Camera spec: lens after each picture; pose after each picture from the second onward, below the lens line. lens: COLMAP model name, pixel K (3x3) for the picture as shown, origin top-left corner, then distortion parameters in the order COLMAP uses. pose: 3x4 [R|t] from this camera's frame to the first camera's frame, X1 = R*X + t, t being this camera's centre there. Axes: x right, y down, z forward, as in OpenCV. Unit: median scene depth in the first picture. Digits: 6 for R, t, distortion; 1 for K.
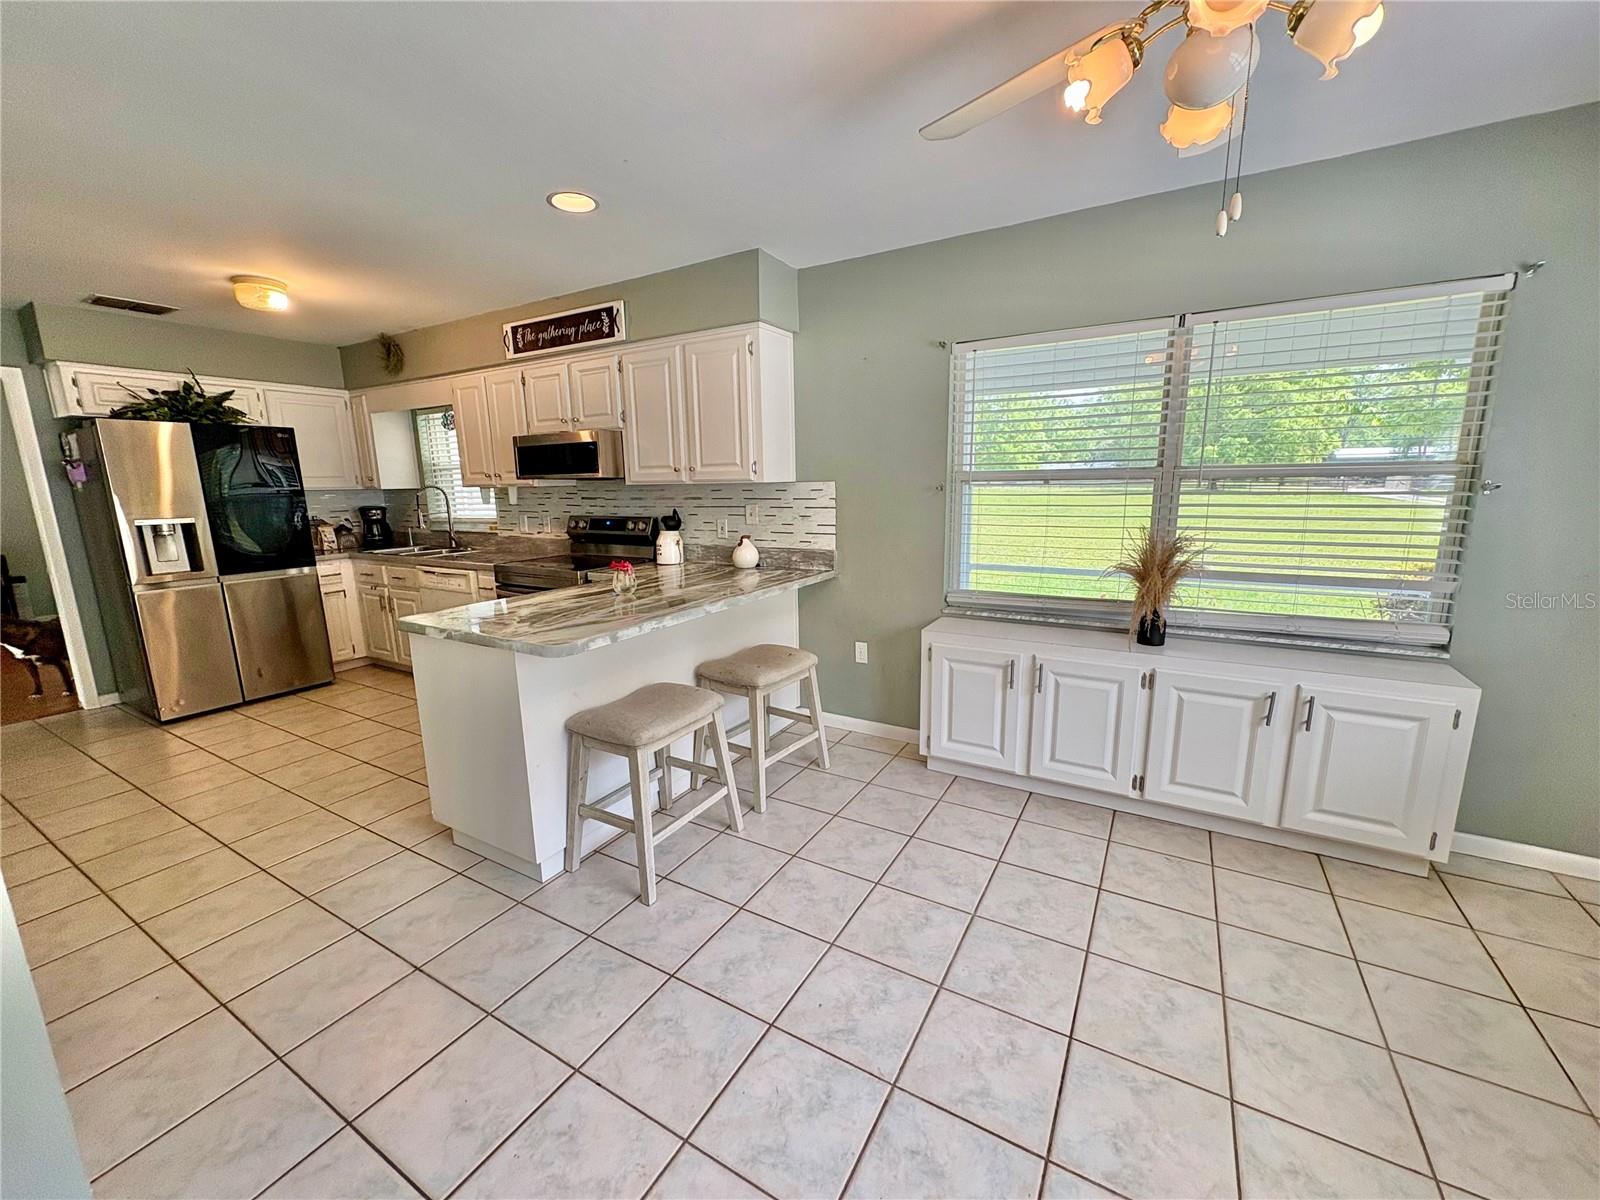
lens RADIAL K [[638.5, 0, 799.3], [0, 638.5, 602.6], [0, 0, 1]] dist [0.000184, 0.001058]
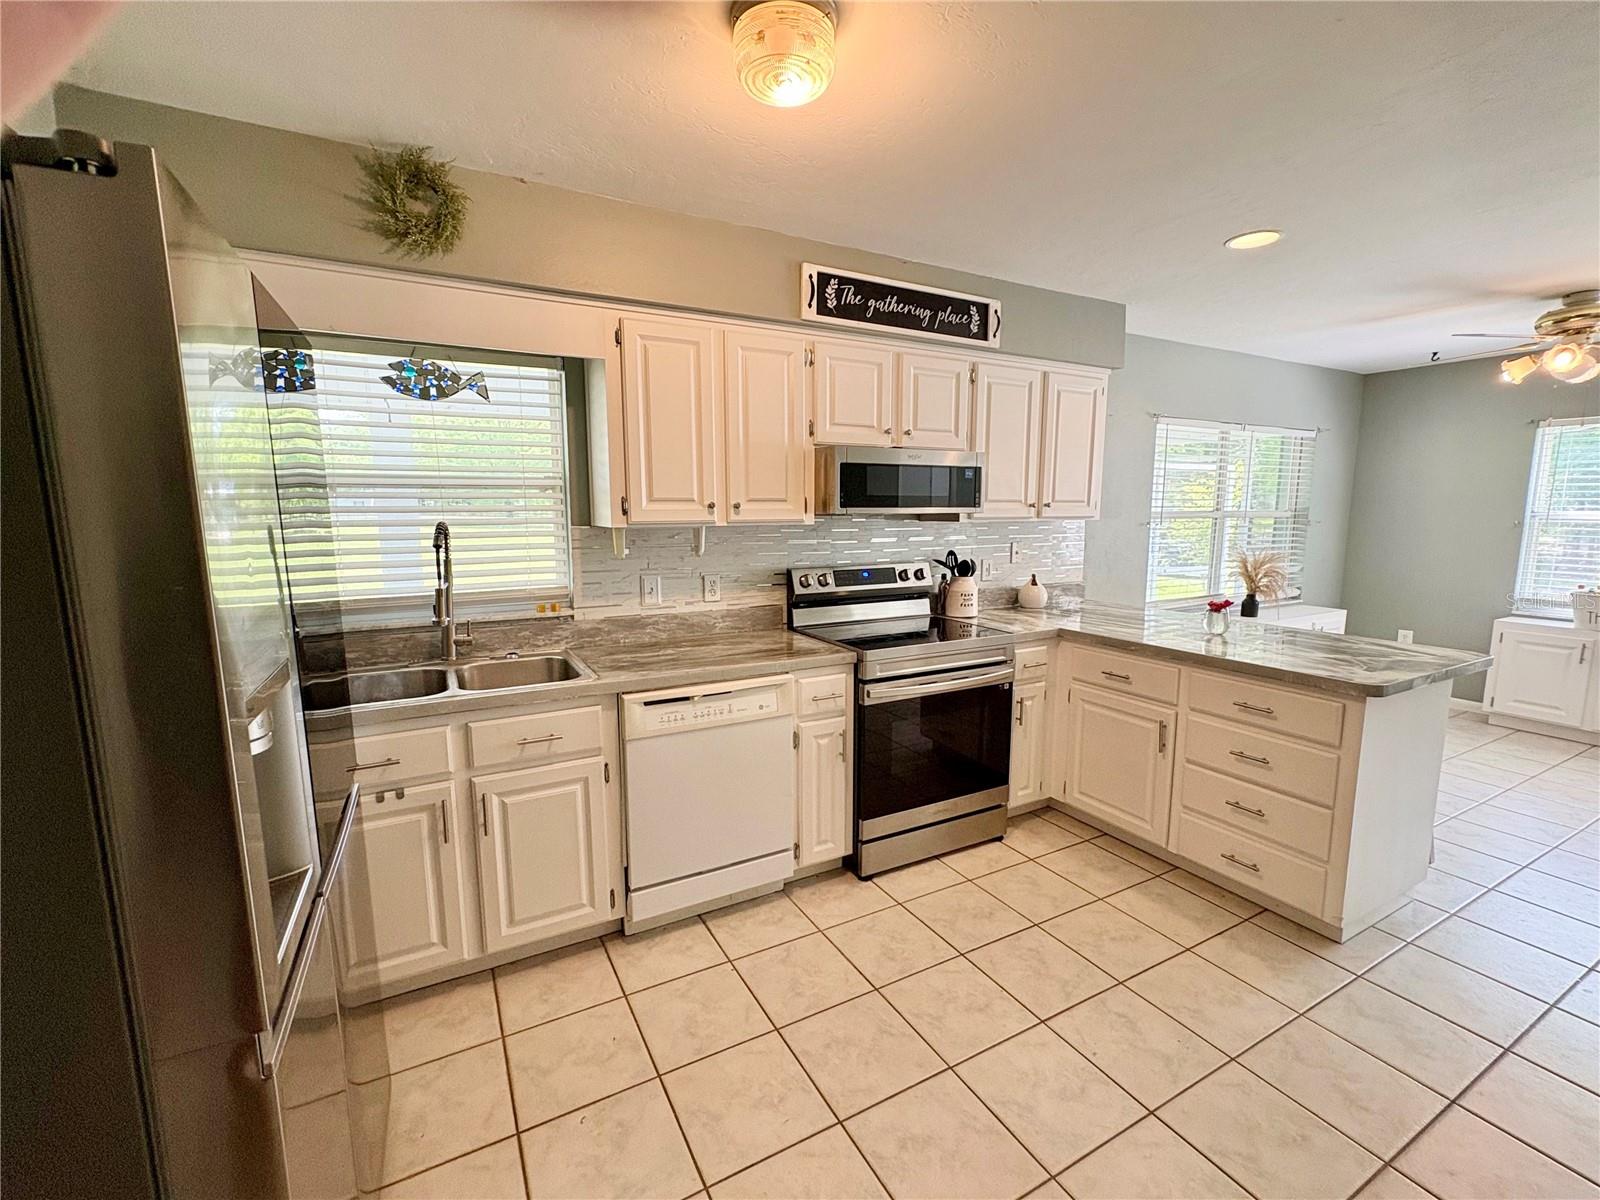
lens RADIAL K [[688.4, 0, 803.3], [0, 688.4, 602.2], [0, 0, 1]] dist [-0.005213, -0.000179]
pose [[0.519234, -0.099618, 0.848807, -1.142719], [0.154891, 0.987705, 0.021169, -0.138430], [-0.840479, 0.120481, 0.528280, 0.748344]]
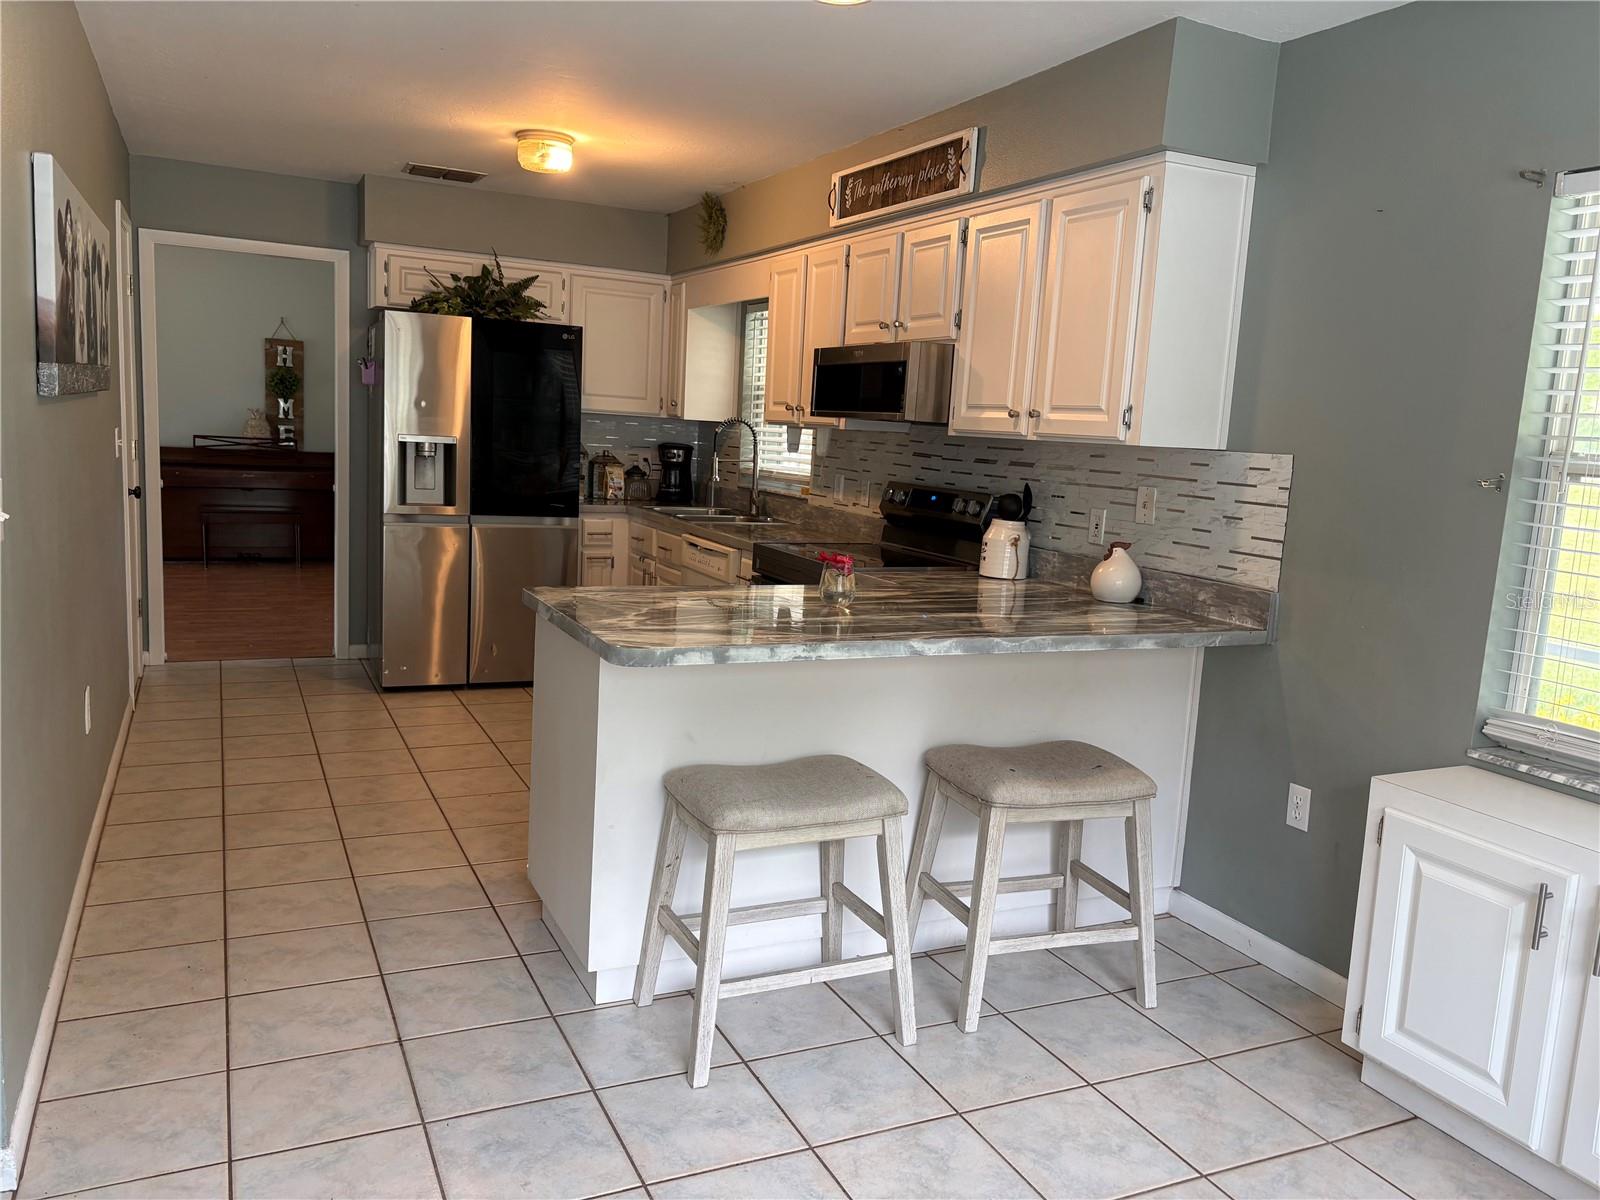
lens RADIAL K [[1211.2, 0, 799.3], [0, 1211.2, 603.0], [0, 0, 1]] dist [0.027091, -0.027208]
pose [[0.824130, 0.146284, -0.547184, 0.256769], [-0.175940, 0.984399, -0.001819, -0.005585], [0.538381, 0.097771, 0.837011, 0.007707]]
